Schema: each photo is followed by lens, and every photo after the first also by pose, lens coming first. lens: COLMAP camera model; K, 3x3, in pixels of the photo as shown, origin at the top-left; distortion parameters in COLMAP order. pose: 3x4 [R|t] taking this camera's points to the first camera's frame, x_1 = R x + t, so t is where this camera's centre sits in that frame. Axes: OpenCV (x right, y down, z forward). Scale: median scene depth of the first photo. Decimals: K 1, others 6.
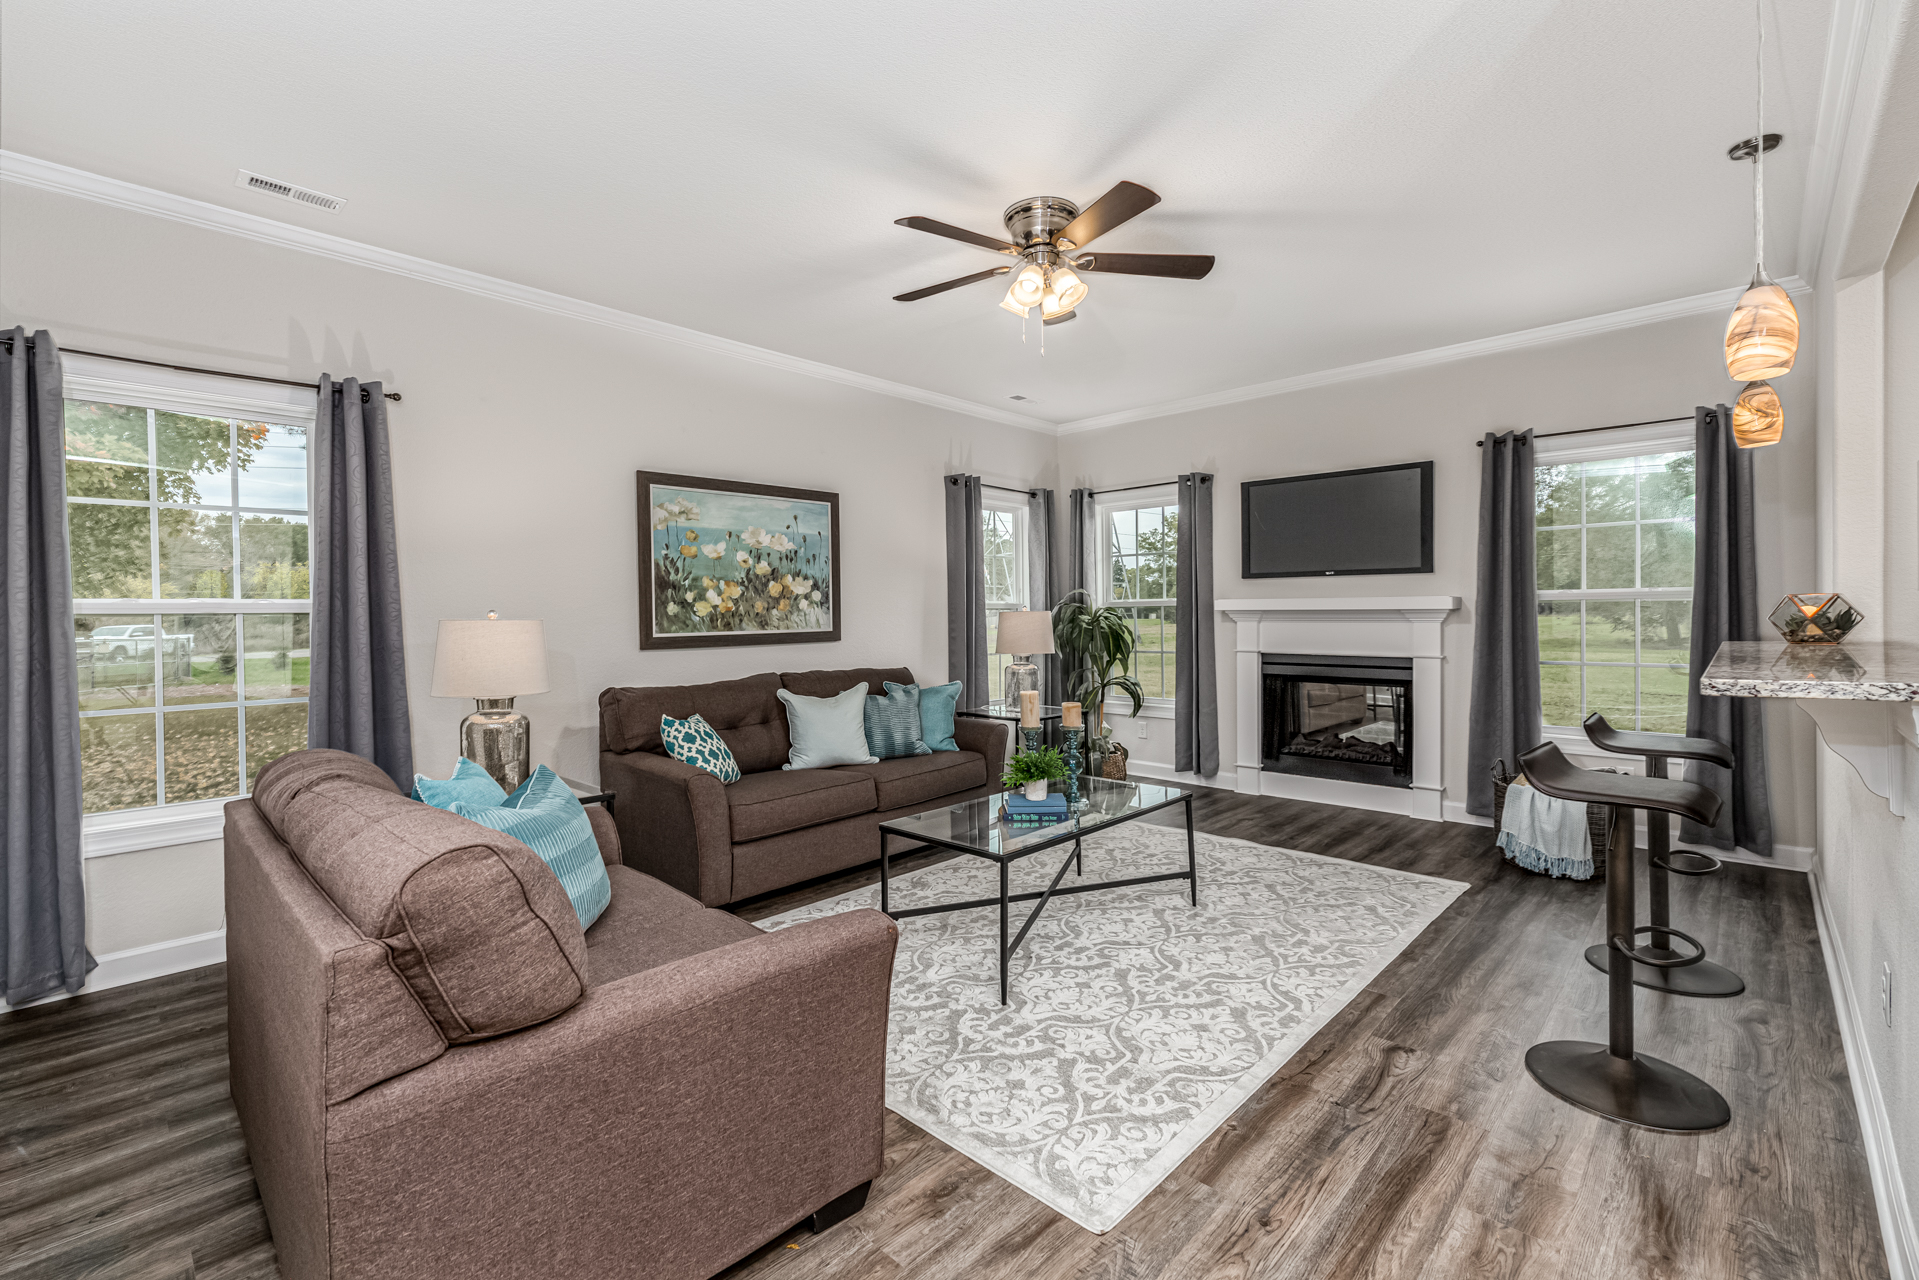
lens RADIAL K [[844.4, 0, 945.6], [0, 844.4, 633.9], [0, 0, 1]] dist [-0.001097, -0.000199]
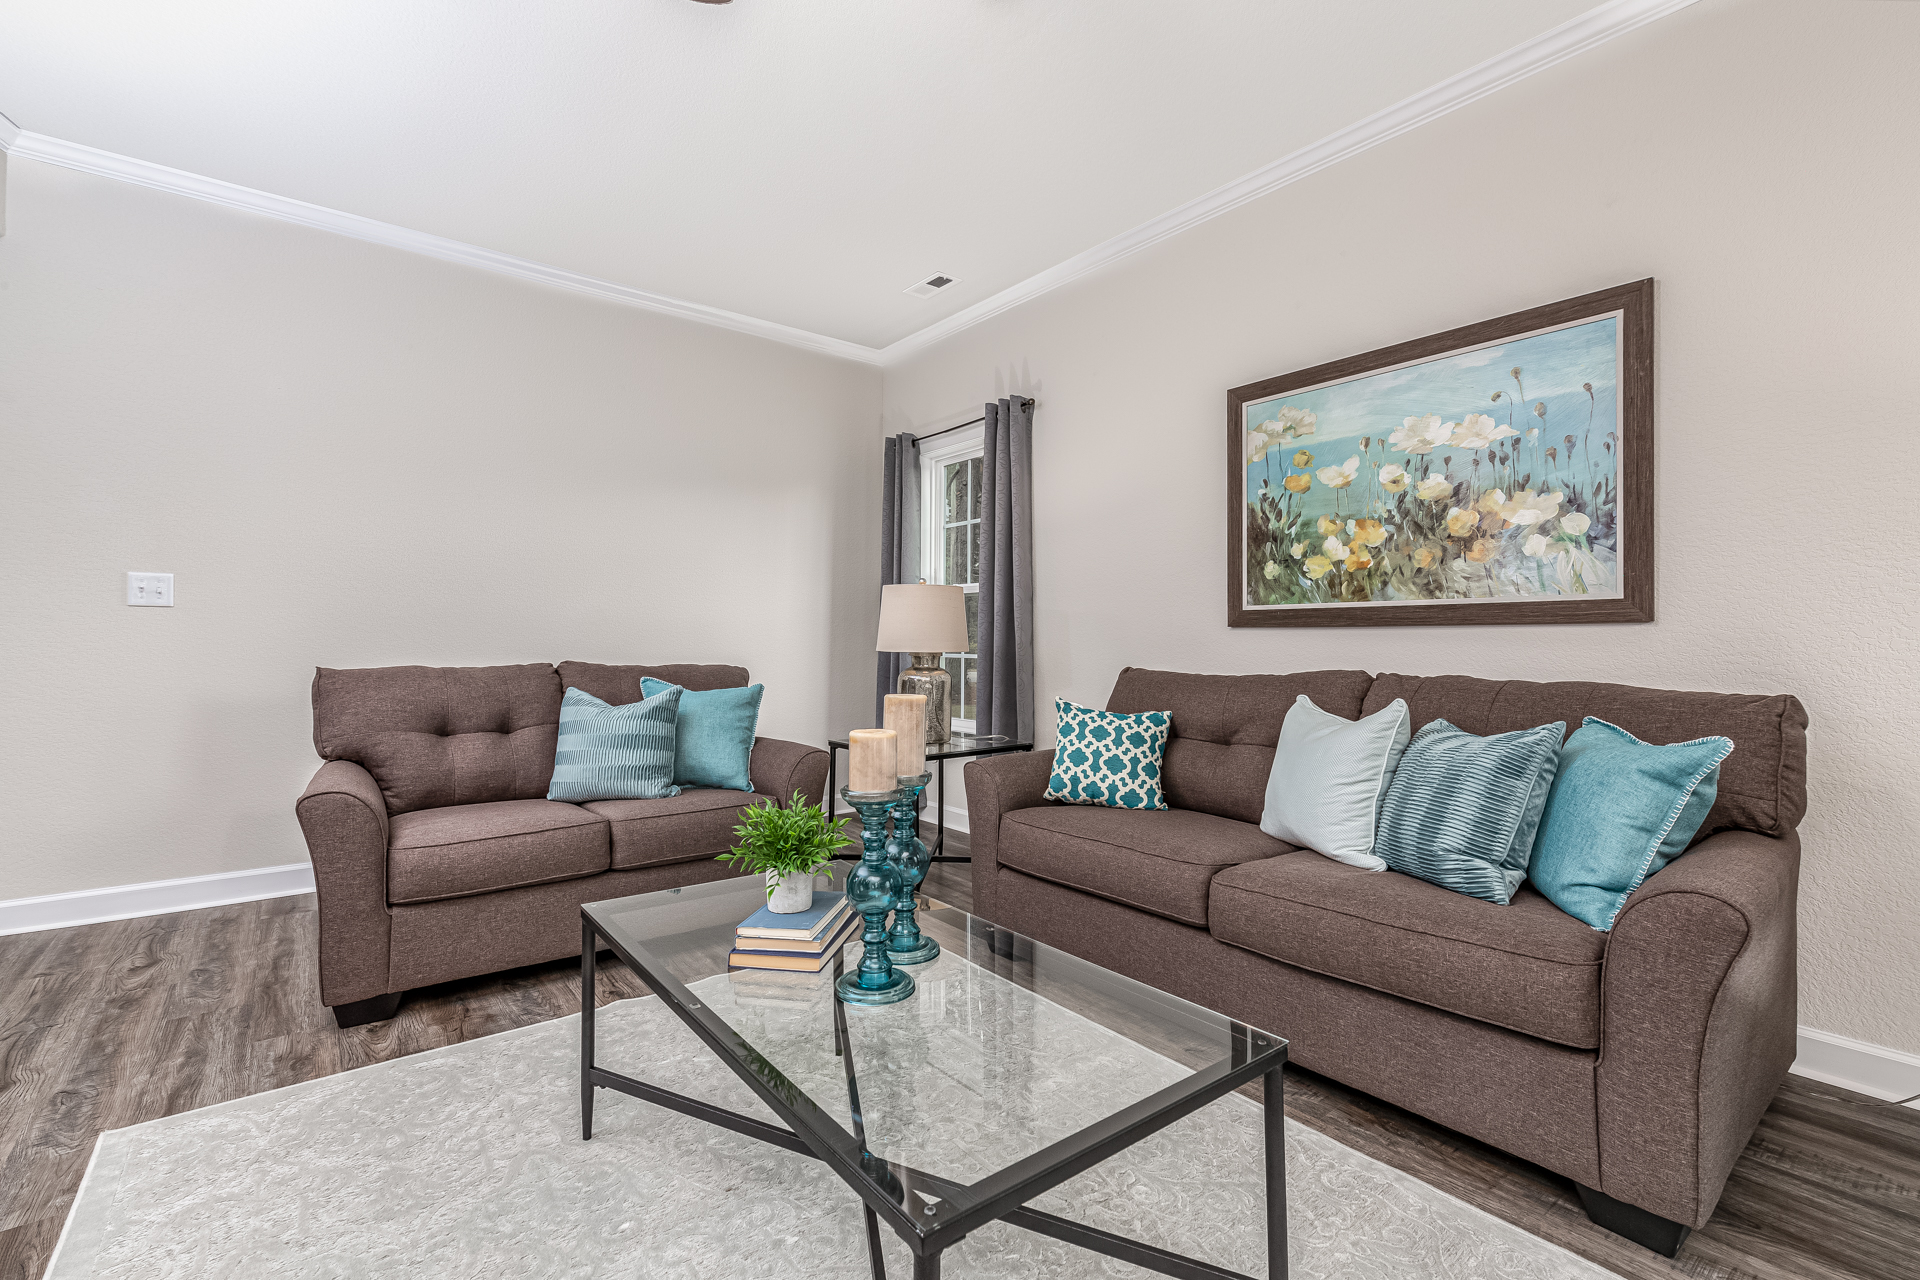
lens RADIAL K [[844.9, 0, 946.1], [0, 844.9, 633.9], [0, 0, 1]] dist [-0.001097, -0.000199]
pose [[-0.142217, 0.003836, -0.989828, 0.391823], [-0.032115, 0.999448, 0.008488, 0.024730], [0.989314, 0.032995, -0.142015, 0.798733]]
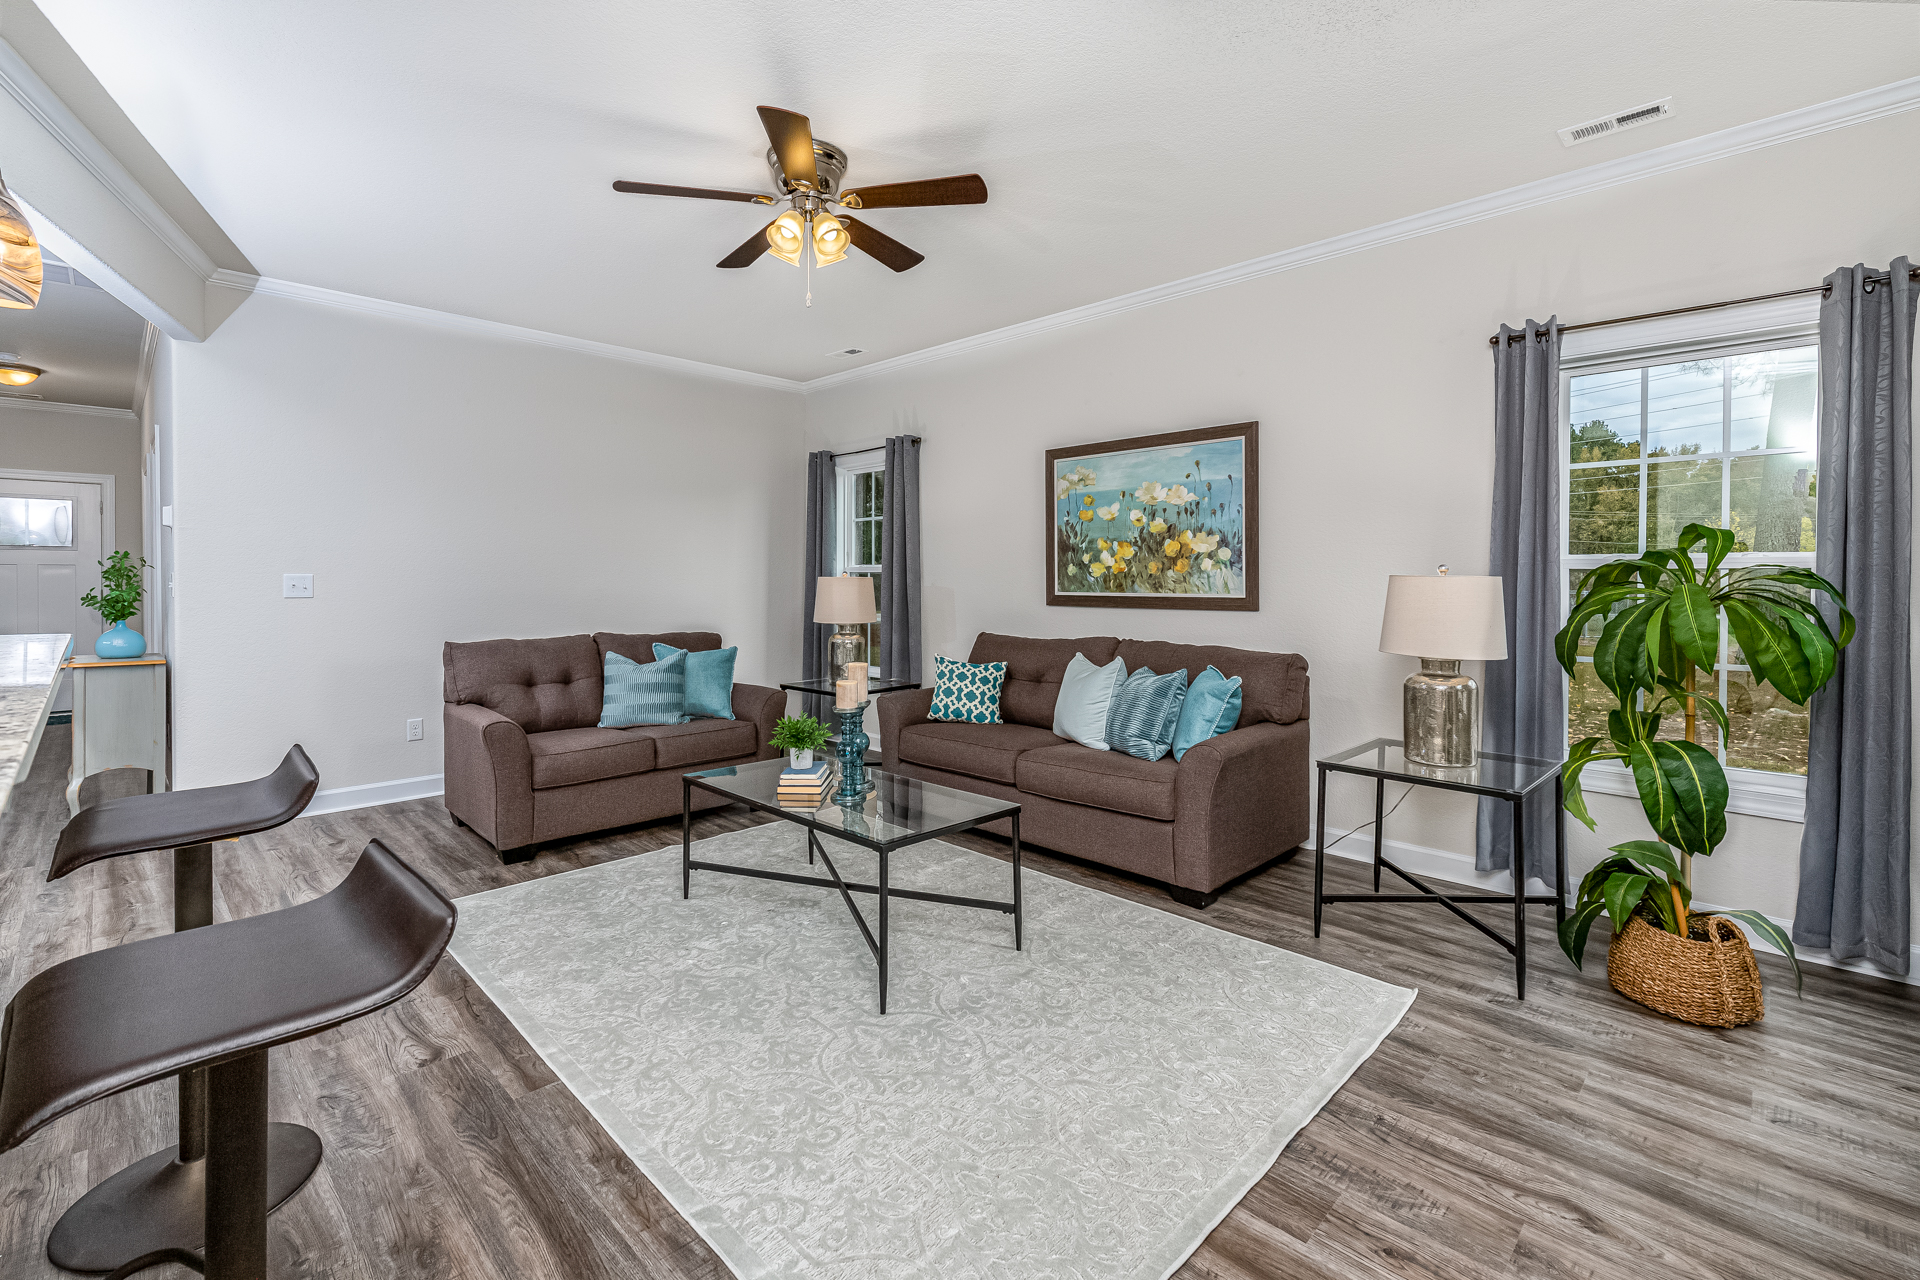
lens RADIAL K [[854.0, 0, 922.1], [0, 854.0, 571.3], [0, 0, 1]] dist [0.000253, 0.000135]
pose [[-0.045227, 0.005335, -0.998962, 0.756054], [-0.025597, 0.999651, 0.006498, -0.028738], [0.998649, 0.025865, -0.045075, 0.820084]]
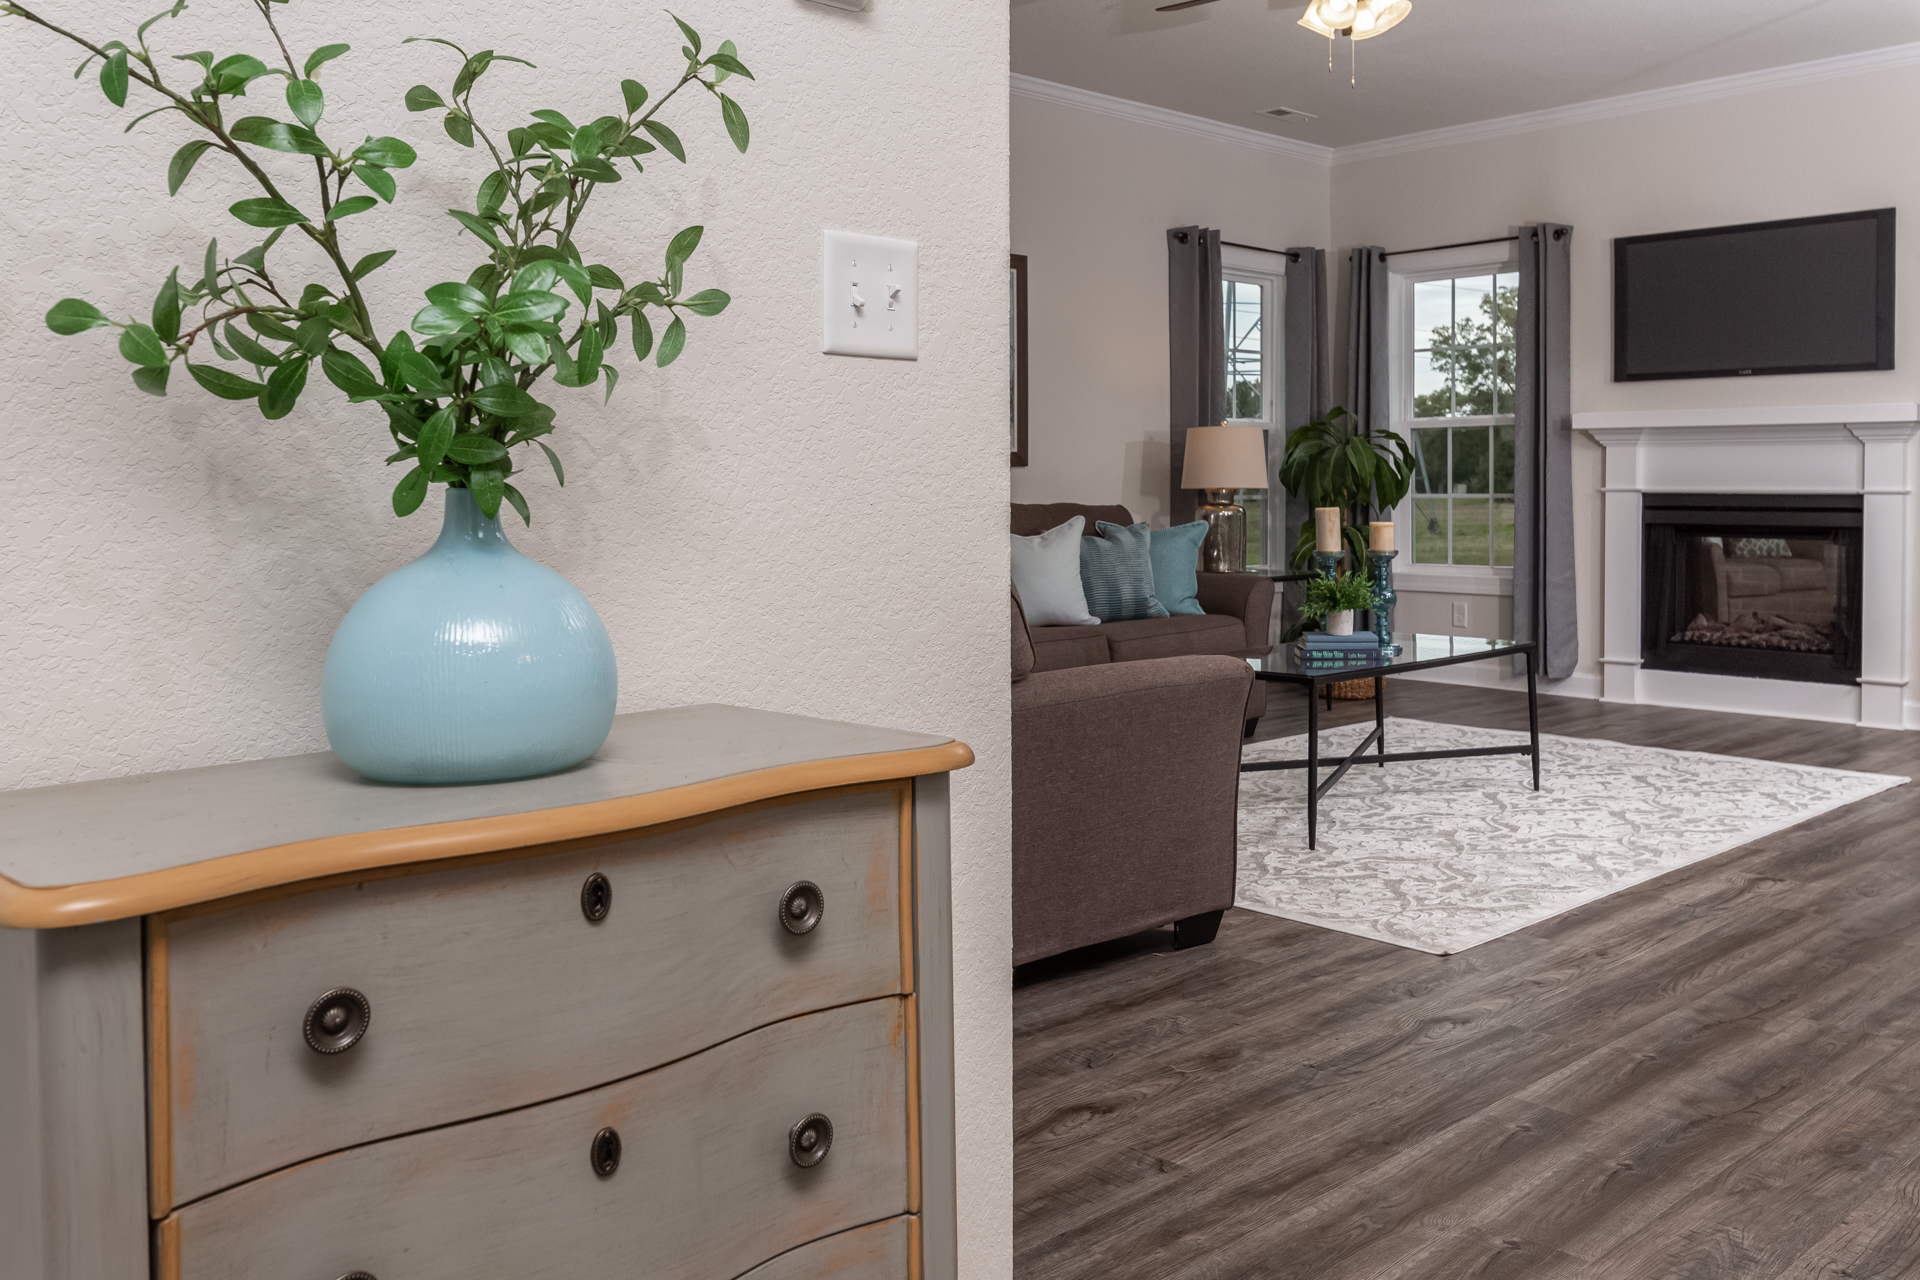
lens RADIAL K [[1648.3, 0, 961.8], [0, 1648.3, 538.4], [0, 0, 1]] dist [0.009737, -0.001157]
pose [[0.998647, 0.009362, -0.051155, -0.123472], [-0.008947, 0.999925, 0.008337, 0.065110], [0.051229, -0.007868, 0.998656, -0.422961]]
